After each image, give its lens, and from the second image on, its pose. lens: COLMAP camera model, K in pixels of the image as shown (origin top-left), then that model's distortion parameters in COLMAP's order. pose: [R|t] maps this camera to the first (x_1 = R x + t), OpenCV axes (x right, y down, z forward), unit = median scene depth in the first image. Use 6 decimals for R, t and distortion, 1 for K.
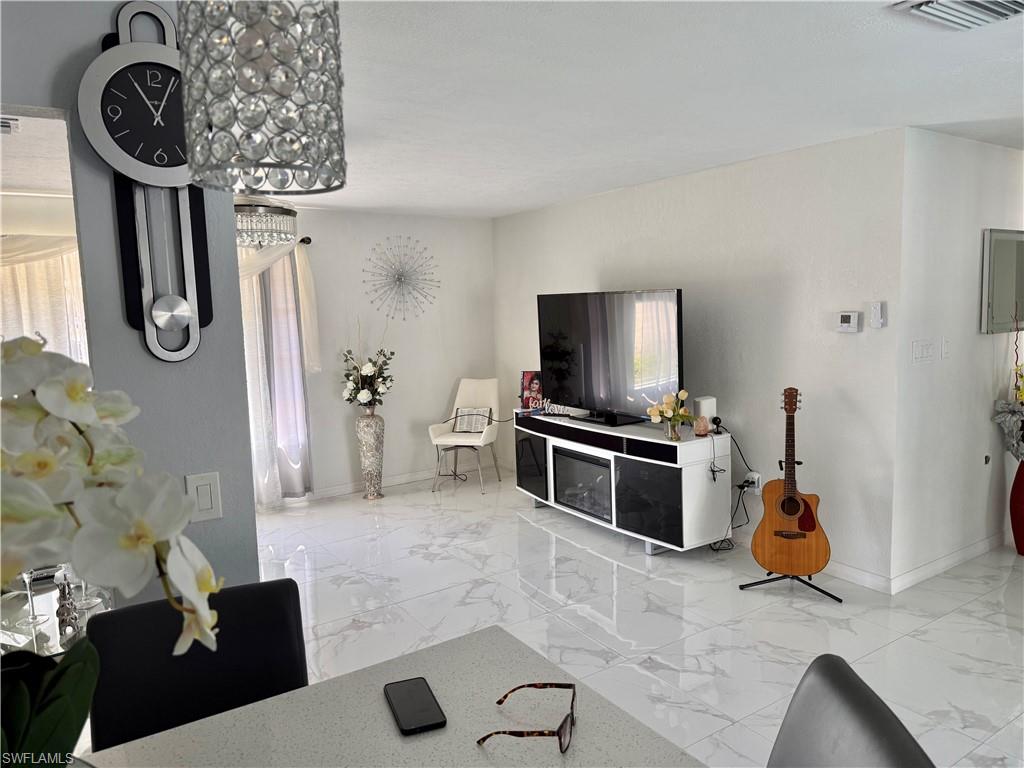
lens RADIAL K [[728.6, 0, 512.0], [0, 728.6, 381.8], [0, 0, 1]] dist [0.005006, 0.002205]
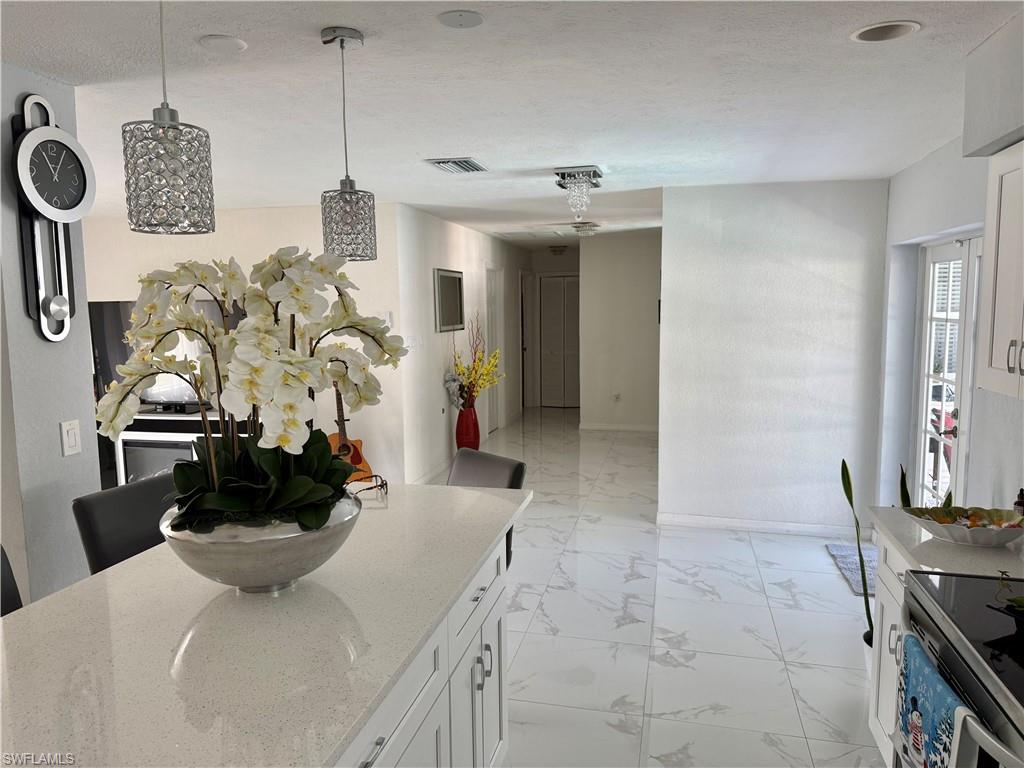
lens RADIAL K [[728.6, 0, 511.1], [0, 728.6, 383.3], [0, 0, 1]] dist [0.005006, 0.002205]
pose [[0.729284, -0.057849, 0.681761, -0.363993], [0.072095, 0.997370, 0.007510, 0.049345], [-0.680402, 0.043675, 0.731536, -0.306911]]
